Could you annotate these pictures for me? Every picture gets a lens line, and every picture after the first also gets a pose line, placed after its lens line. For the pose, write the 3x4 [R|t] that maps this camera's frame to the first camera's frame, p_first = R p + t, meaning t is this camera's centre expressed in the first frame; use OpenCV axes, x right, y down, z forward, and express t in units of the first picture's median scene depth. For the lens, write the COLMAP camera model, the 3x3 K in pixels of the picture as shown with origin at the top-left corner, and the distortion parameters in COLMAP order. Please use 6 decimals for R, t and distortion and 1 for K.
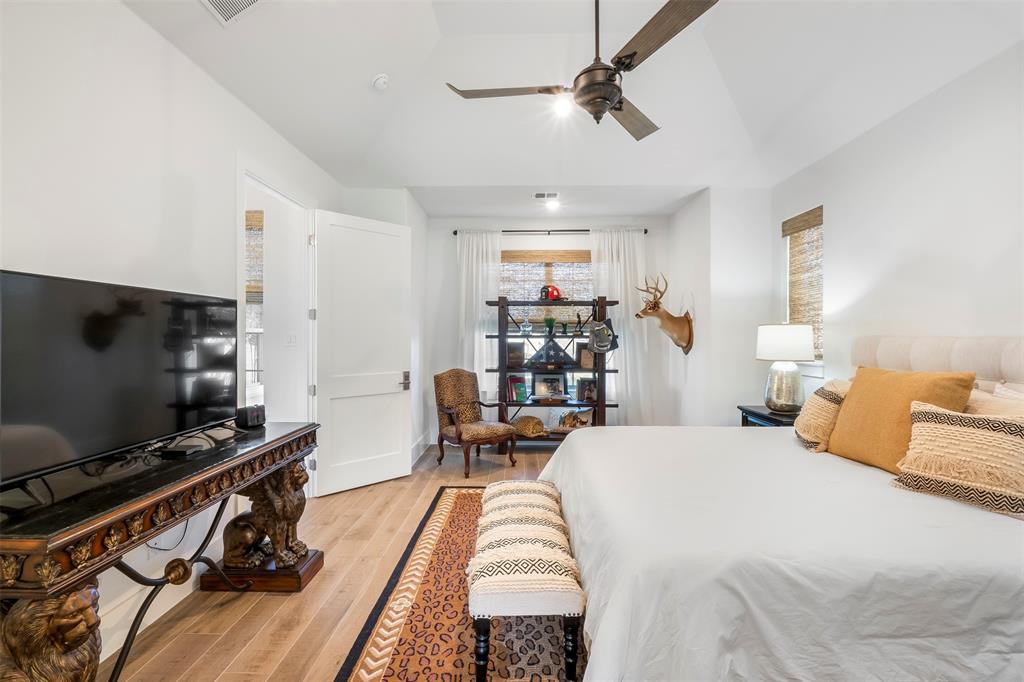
lens RADIAL K [[433.4, 0, 513.8], [0, 433.4, 337.1], [0, 0, 1]] dist [-0.005351, 0.000316]
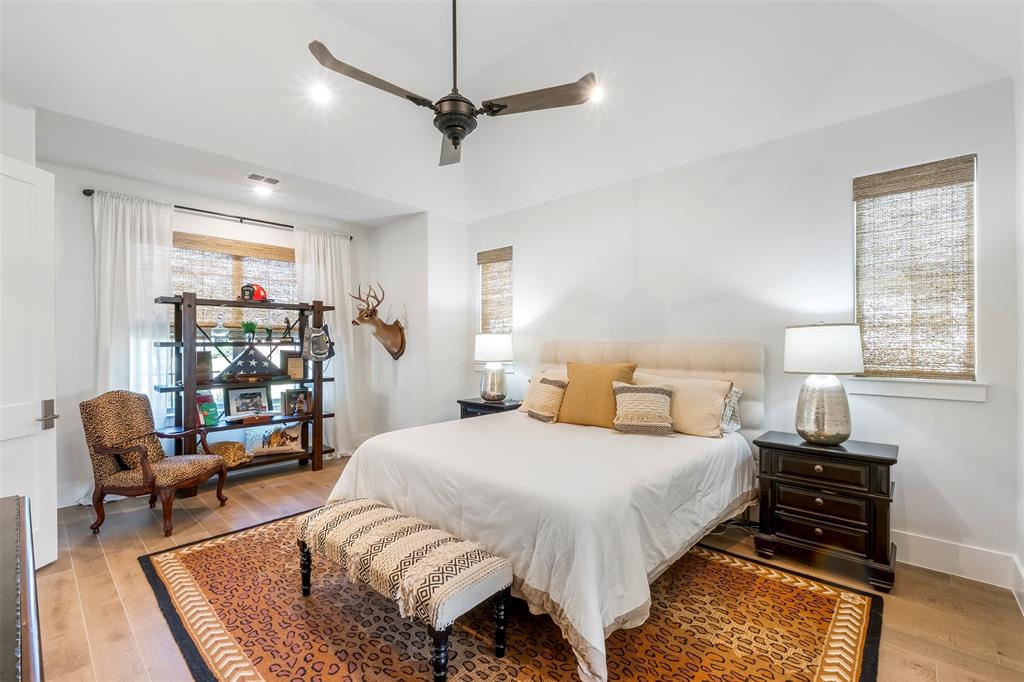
lens RADIAL K [[435.3, 0, 497.1], [0, 435.3, 344.0], [0, 0, 1]] dist [-0.003801, -0.000182]
pose [[0.679666, -0.005237, 0.733503, -0.243967], [0.005088, 0.999984, 0.002426, -0.000783], [-0.733504, 0.002083, 0.679682, 0.078559]]
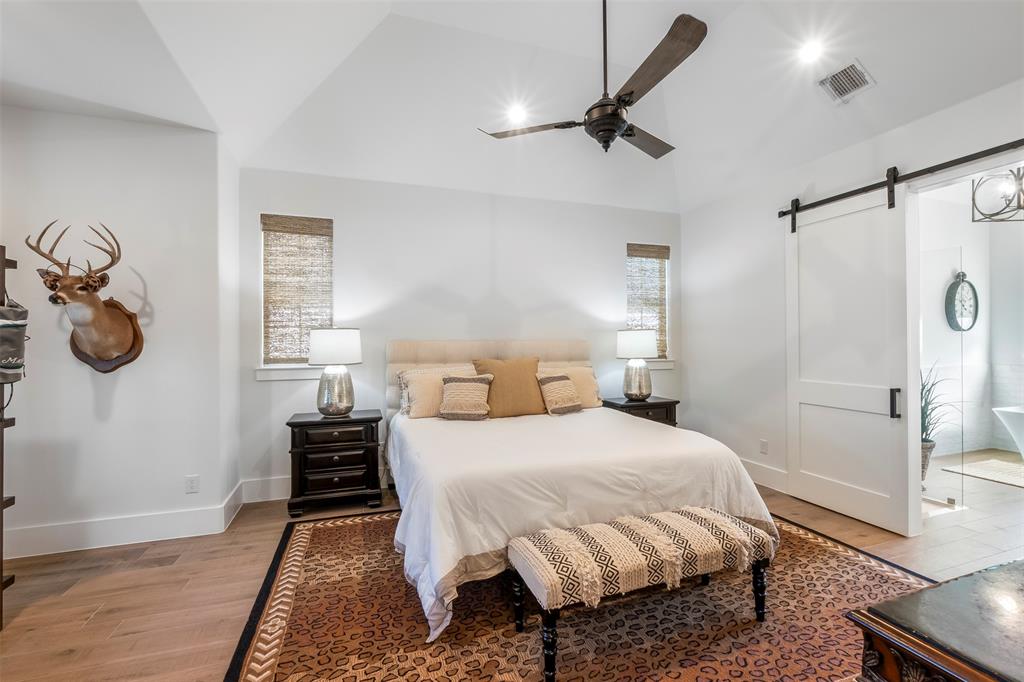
lens RADIAL K [[457.9, 0, 487.8], [0, 457.9, 338.0], [0, 0, 1]] dist [-0.013689, -0.000049]
pose [[-0.317260, 0.003976, 0.948330, -0.375369], [0.005301, 0.999983, -0.002419, -0.001978], [-0.948324, 0.004259, -0.317275, 0.749953]]
